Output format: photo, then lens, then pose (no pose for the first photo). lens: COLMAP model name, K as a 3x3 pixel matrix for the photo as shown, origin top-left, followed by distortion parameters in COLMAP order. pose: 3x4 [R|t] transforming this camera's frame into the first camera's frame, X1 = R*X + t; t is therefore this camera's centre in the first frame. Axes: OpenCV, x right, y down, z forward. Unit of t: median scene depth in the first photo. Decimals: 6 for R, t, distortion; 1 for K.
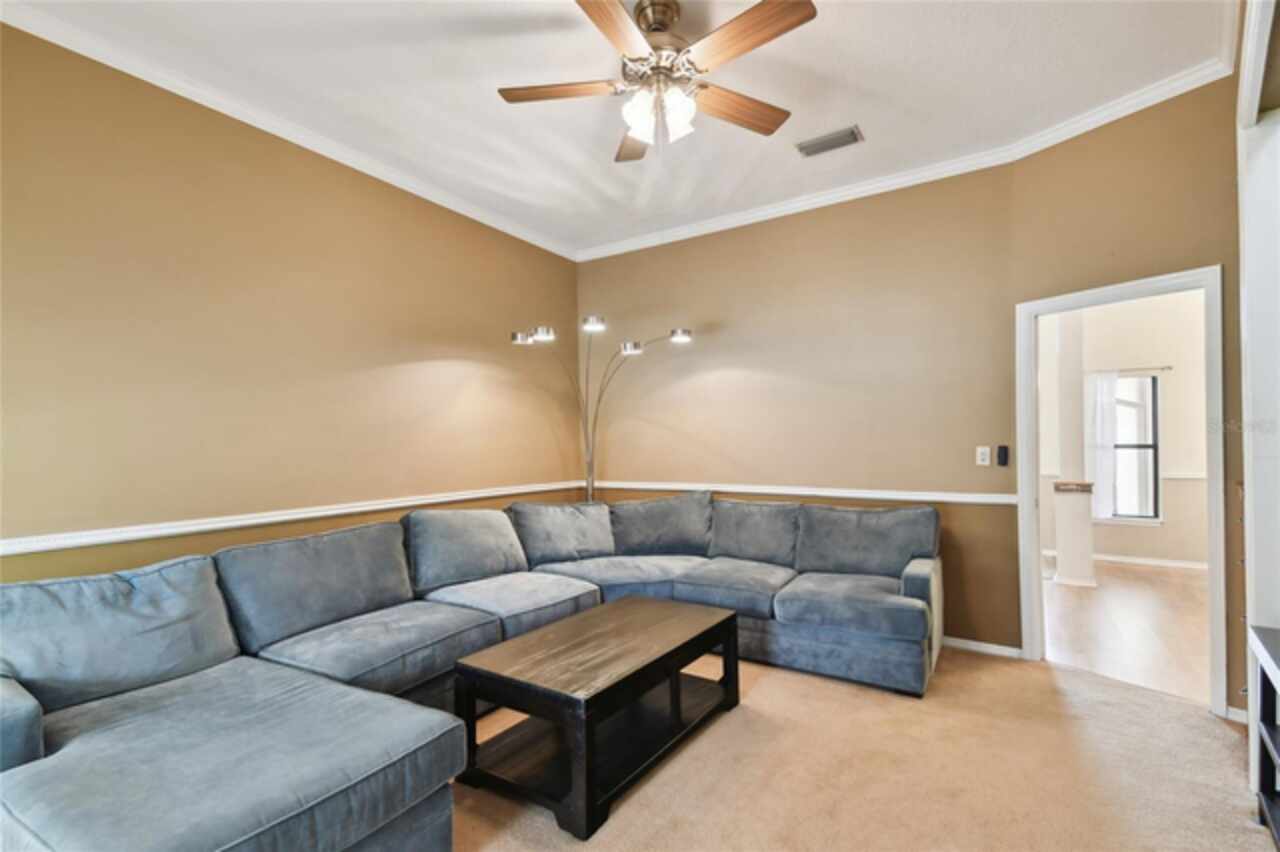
lens RADIAL K [[576.9, 0, 637.9], [0, 576.9, 432.6], [0, 0, 1]] dist [0.001283, -0.000229]
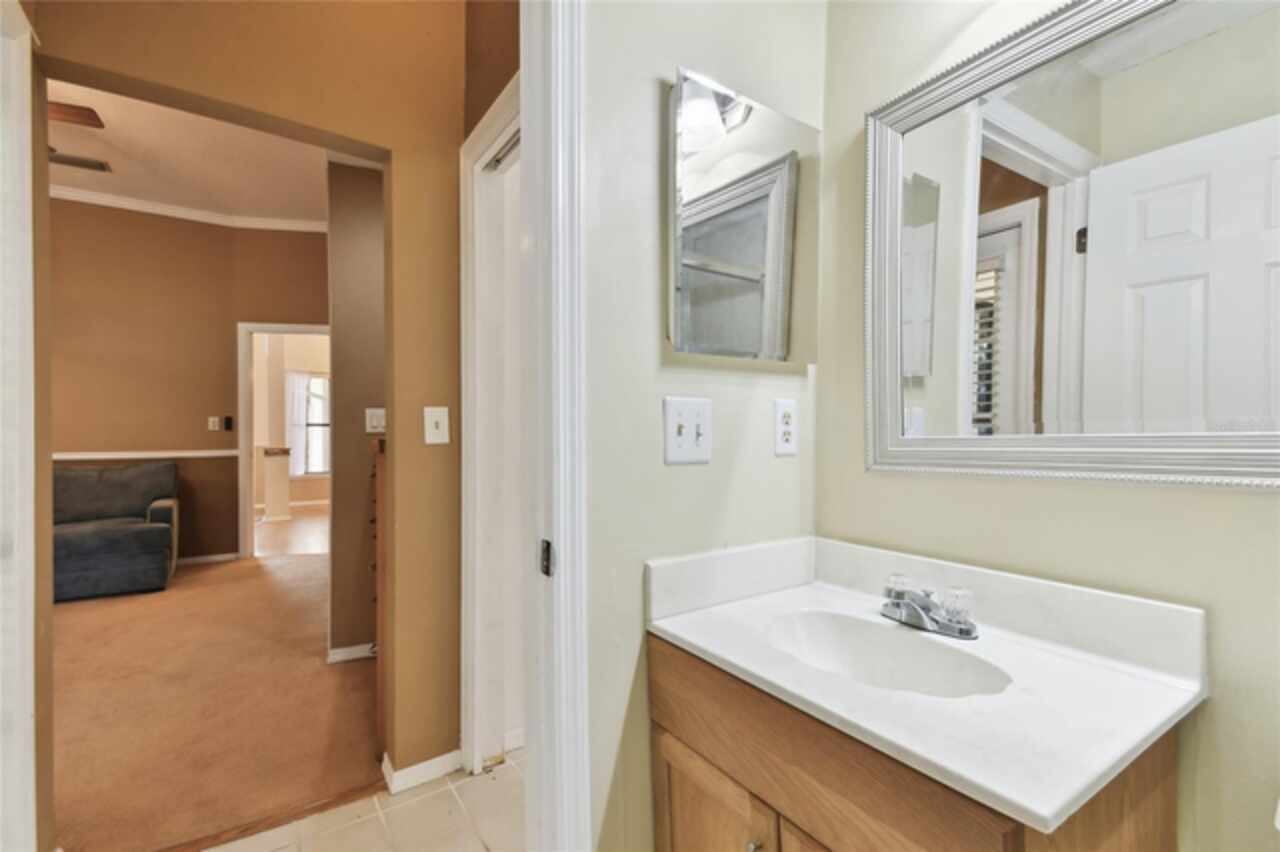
lens RADIAL K [[593.5, 0, 636.4], [0, 593.5, 423.3], [0, 0, 1]] dist [0.061981, -0.000400]
pose [[0.391473, 0.012716, 0.920102, -0.388367], [-0.009934, 0.999905, -0.009592, 0.043275], [-0.920136, -0.005385, 0.391562, -0.563731]]
